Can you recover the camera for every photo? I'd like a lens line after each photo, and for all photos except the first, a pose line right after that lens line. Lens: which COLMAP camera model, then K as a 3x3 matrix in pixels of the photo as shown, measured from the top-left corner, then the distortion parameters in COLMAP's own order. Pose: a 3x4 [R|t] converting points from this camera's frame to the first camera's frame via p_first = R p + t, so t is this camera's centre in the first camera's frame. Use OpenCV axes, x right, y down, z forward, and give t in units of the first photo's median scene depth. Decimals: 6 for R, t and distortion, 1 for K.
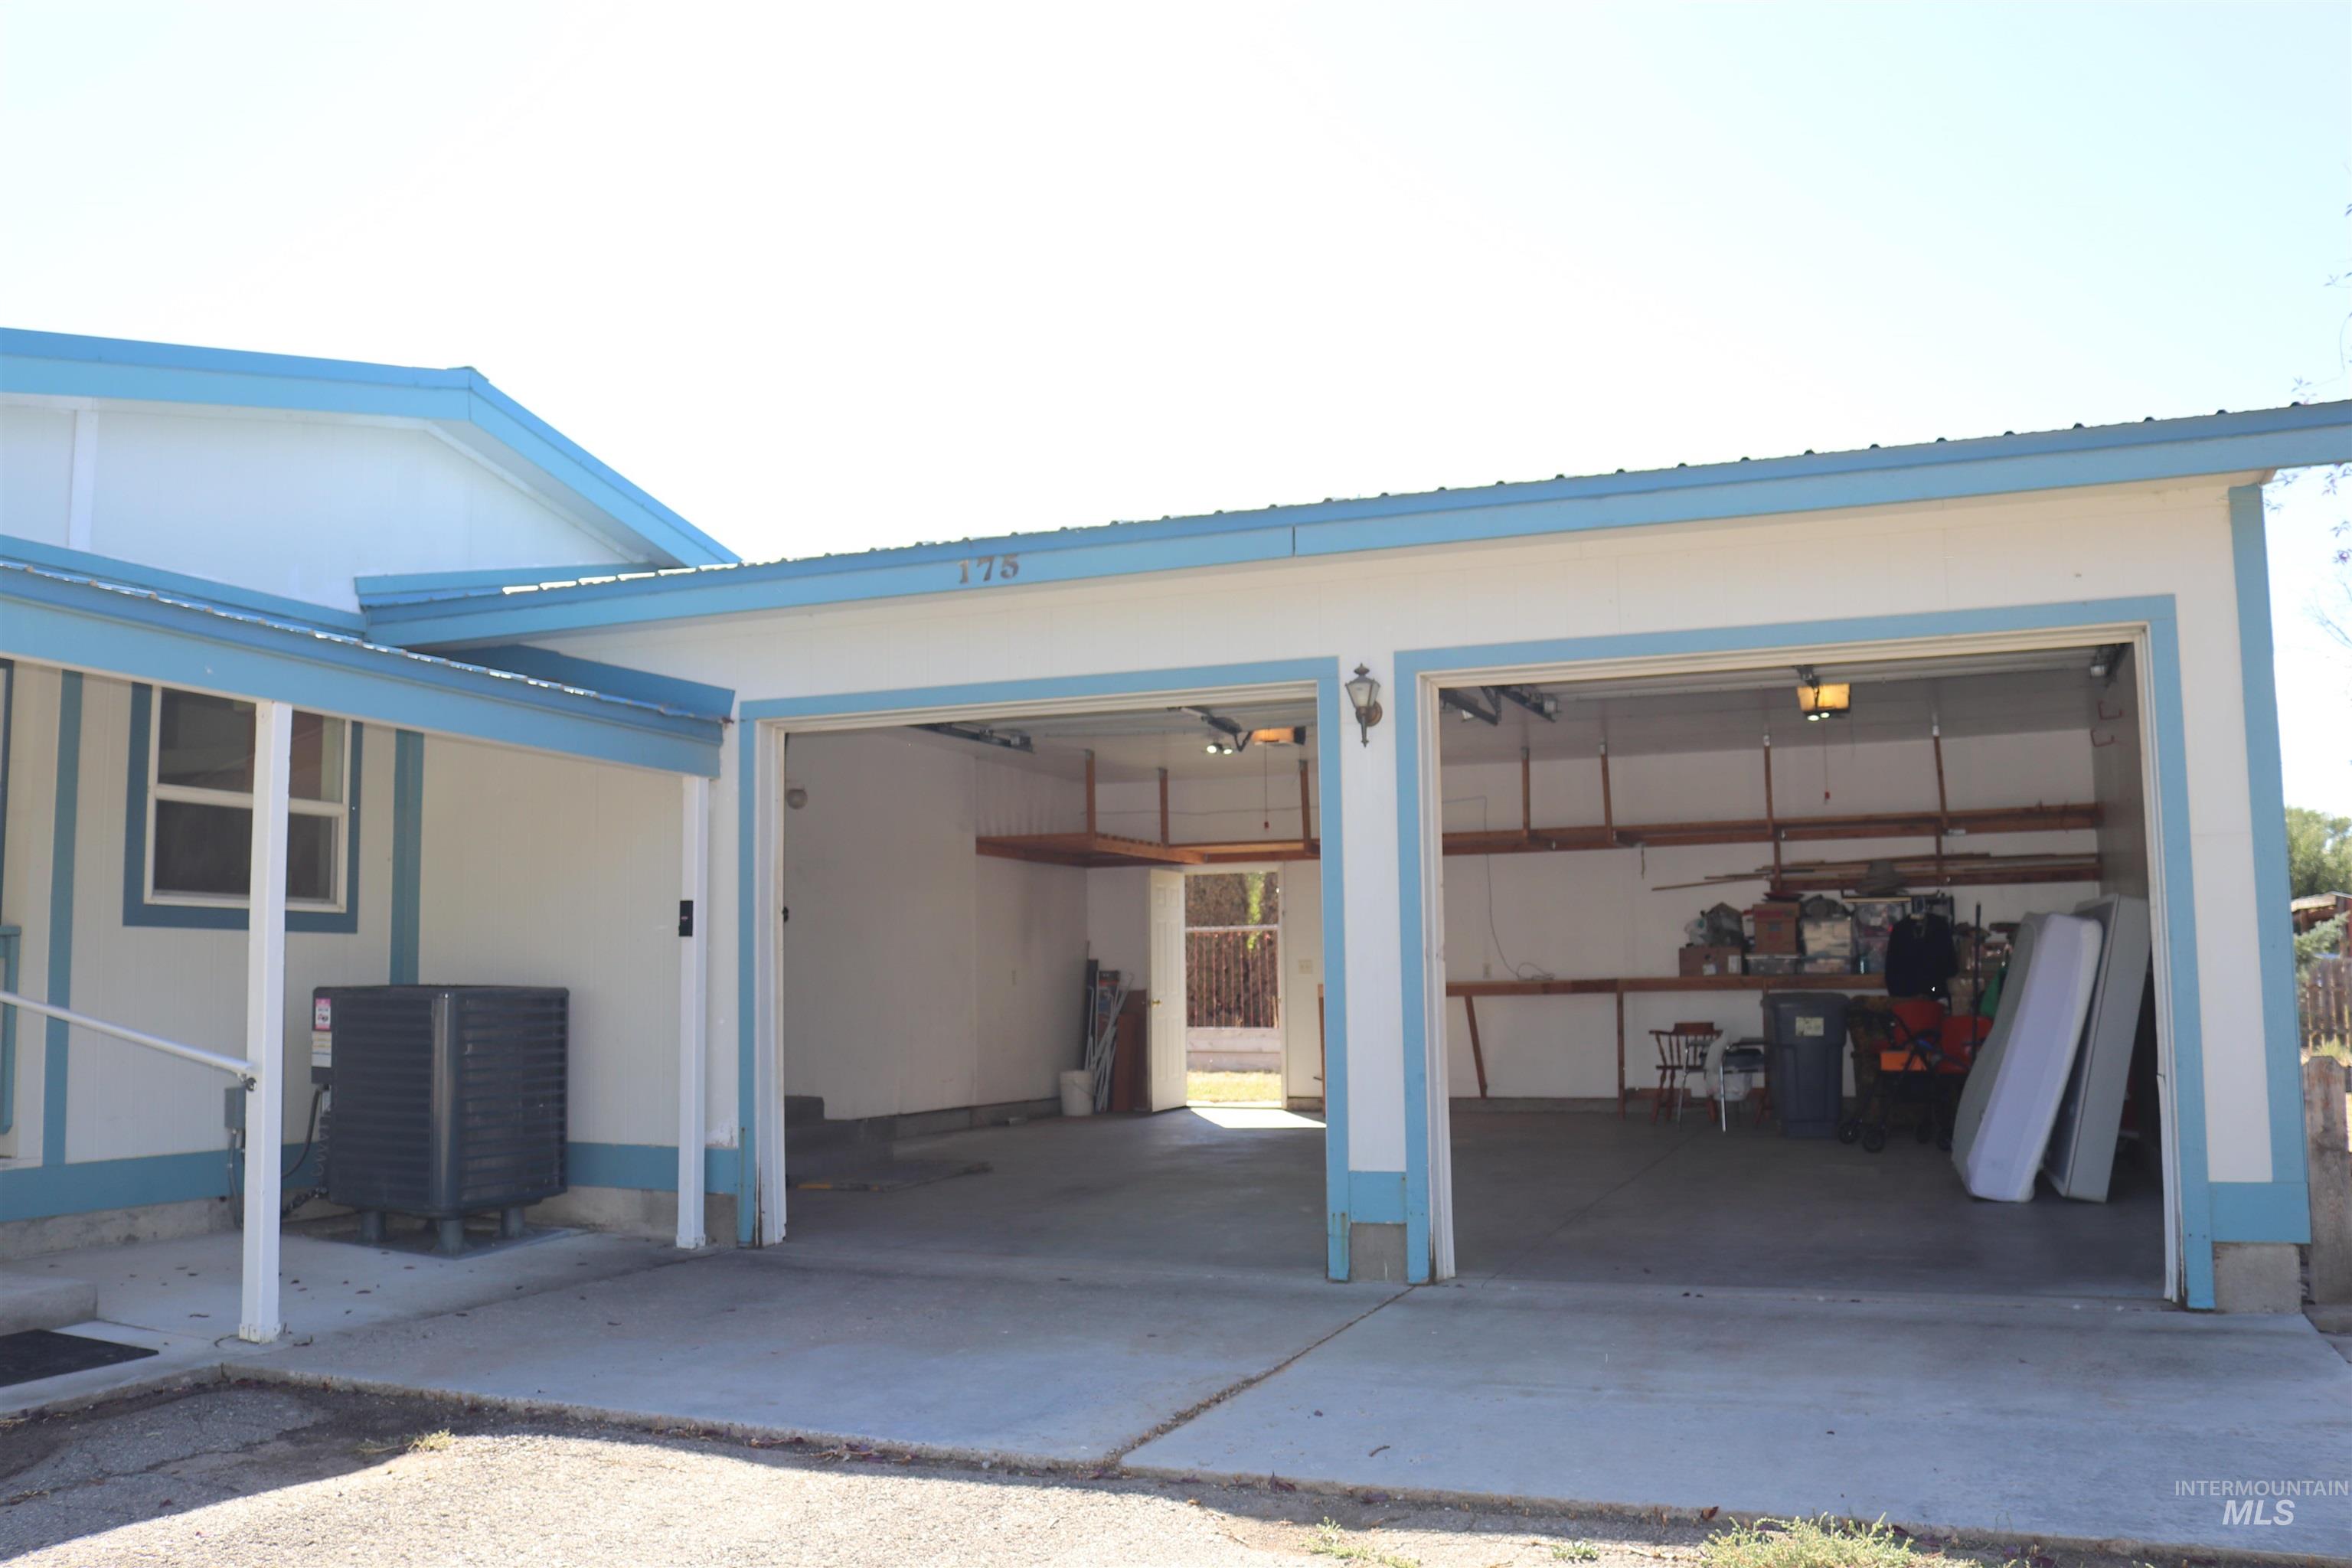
lens RADIAL K [[1971.7, 0, 1176.0], [0, 1971.7, 784.0], [0, 0, 1]] dist [-0.071315, 0.004452]
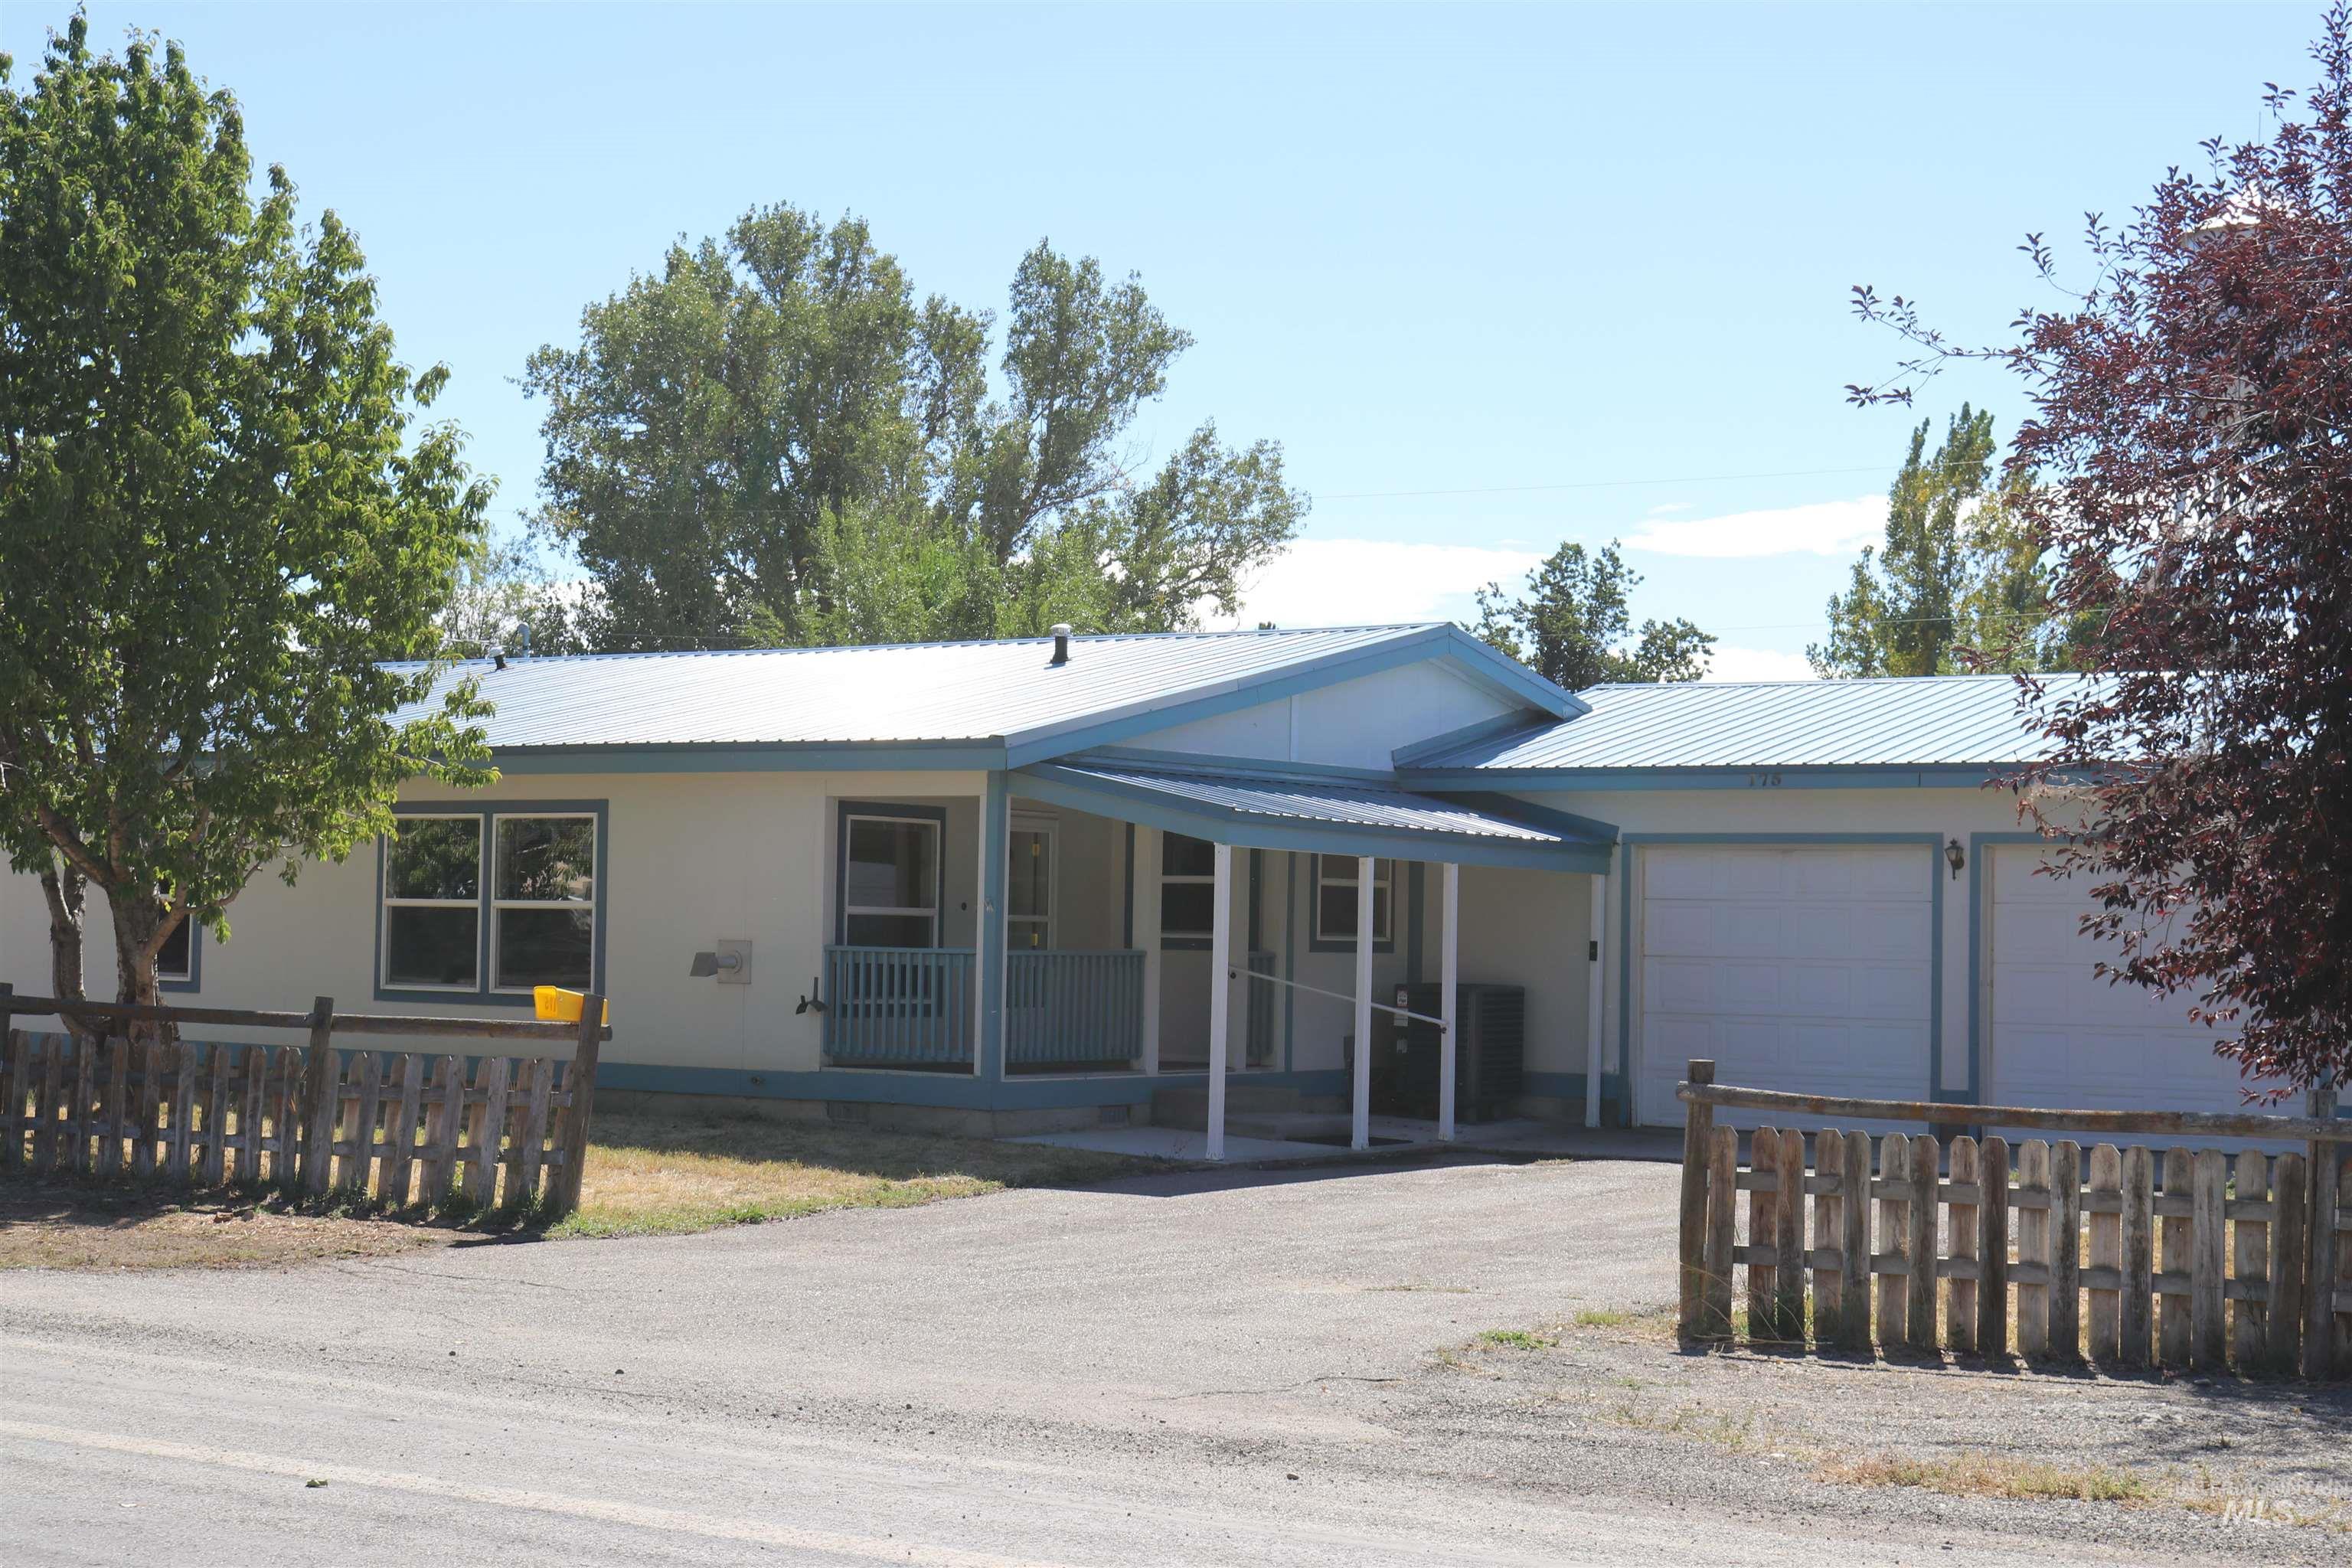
lens RADIAL K [[3748.3, 0, 1176.0], [0, 3748.3, 784.0], [0, 0, 1]] dist [-0.014804, -0.009046]
pose [[0.981337, 0.013693, -0.191806, 0.041741], [-0.001302, 0.997912, 0.064579, -0.321019], [0.192290, -0.063124, 0.979306, -2.567040]]
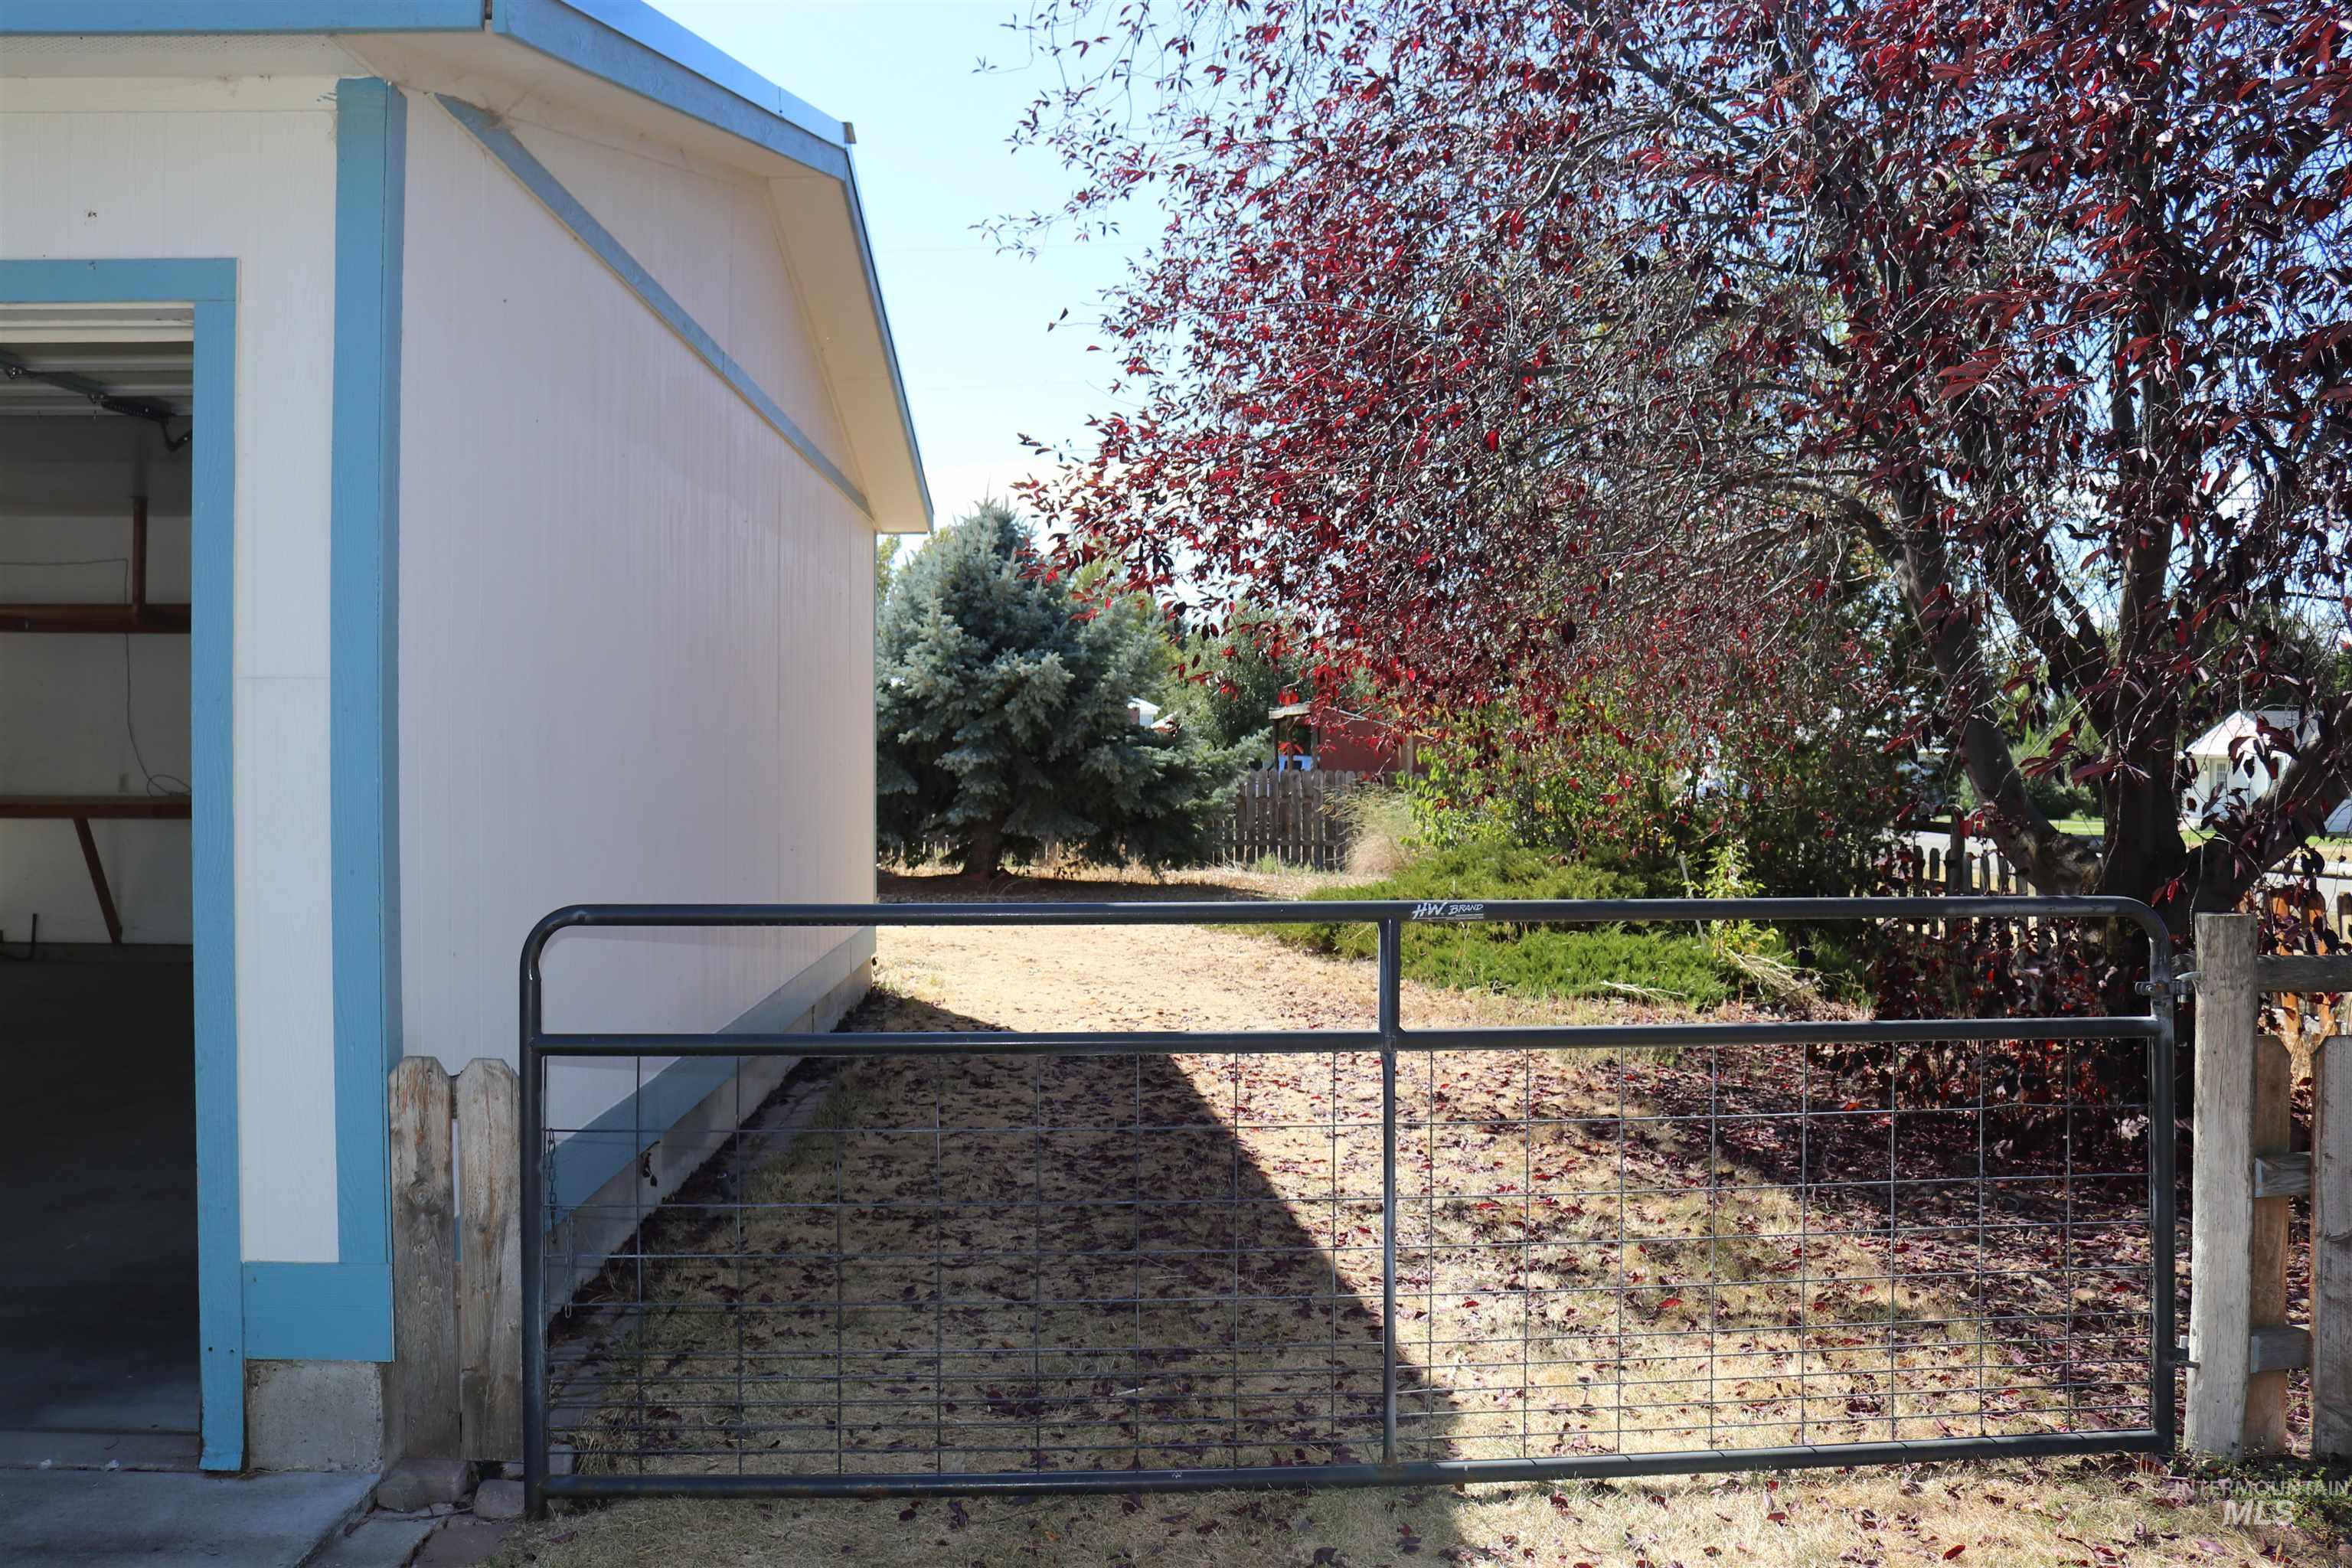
lens RADIAL K [[1971.7, 0, 1176.0], [0, 1971.7, 784.0], [0, 0, 1]] dist [-0.071315, 0.004452]
pose [[0.895828, 0.017612, 0.444052, 0.214781], [-0.066641, 0.993240, 0.095047, -0.006760], [-0.439376, -0.114738, 0.890945, 0.145928]]
